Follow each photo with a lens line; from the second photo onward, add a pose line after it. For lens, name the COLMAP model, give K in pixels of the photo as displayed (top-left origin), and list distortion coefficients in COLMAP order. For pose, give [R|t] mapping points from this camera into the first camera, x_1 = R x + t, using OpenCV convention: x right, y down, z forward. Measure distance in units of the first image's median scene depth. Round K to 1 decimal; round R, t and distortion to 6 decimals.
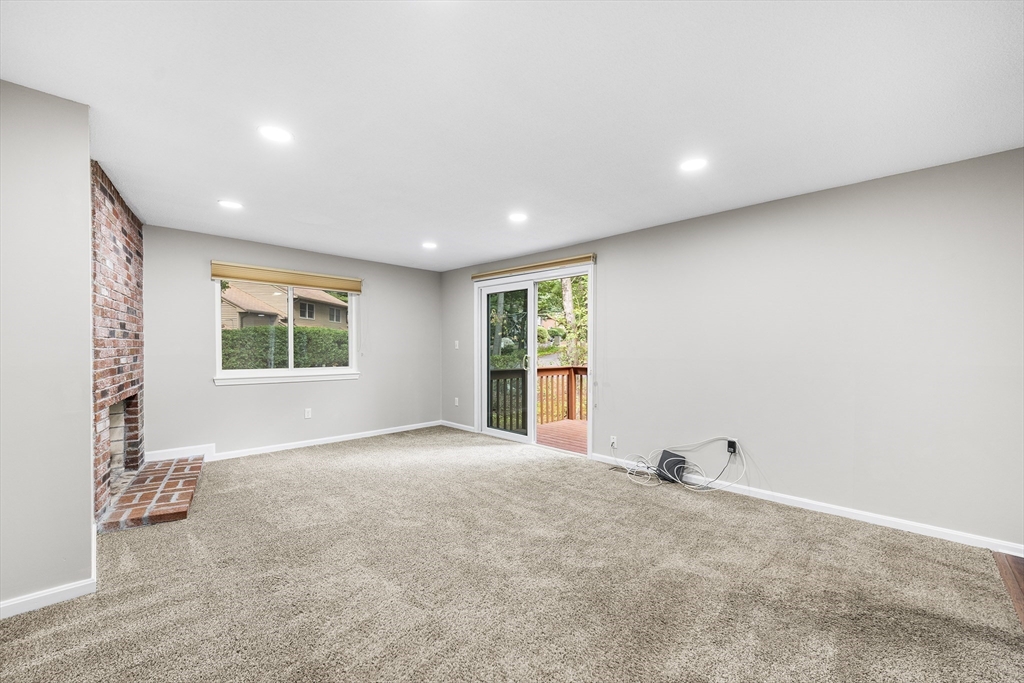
lens RADIAL K [[410.7, 0, 510.7], [0, 410.7, 346.1], [0, 0, 1]] dist [0.000082, 0.000011]
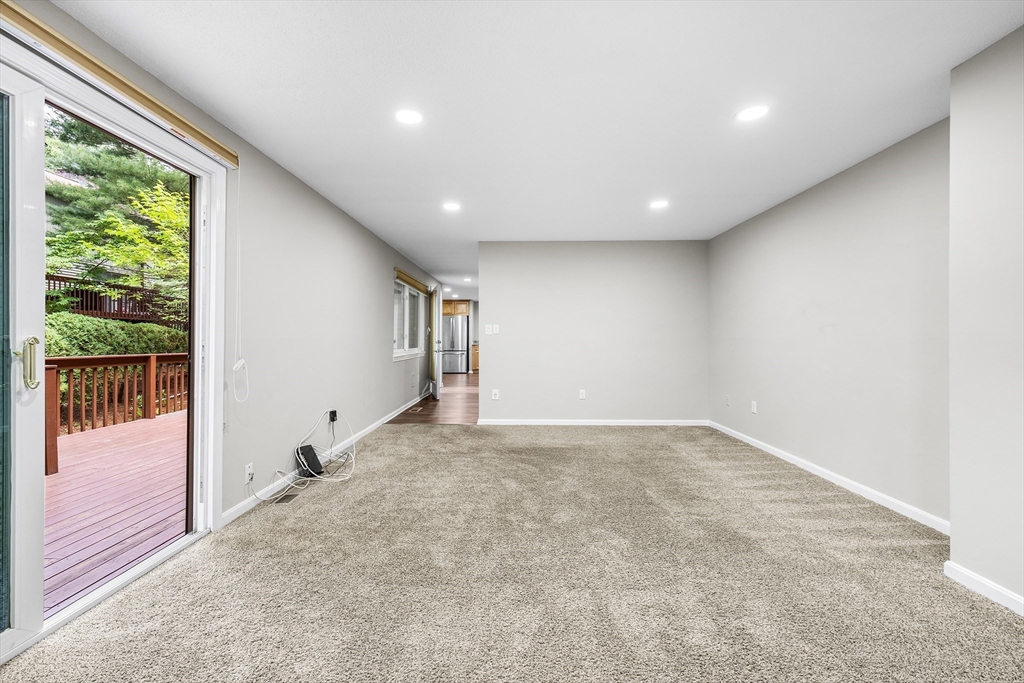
lens RADIAL K [[410.7, 0, 510.1], [0, 410.7, 339.6], [0, 0, 1]] dist [0.000082, 0.000011]
pose [[-0.701030, -0.007625, 0.713091, -0.582276], [-0.008817, 0.999959, 0.002024, 0.033492], [-0.713077, -0.004868, -0.701069, 1.436474]]
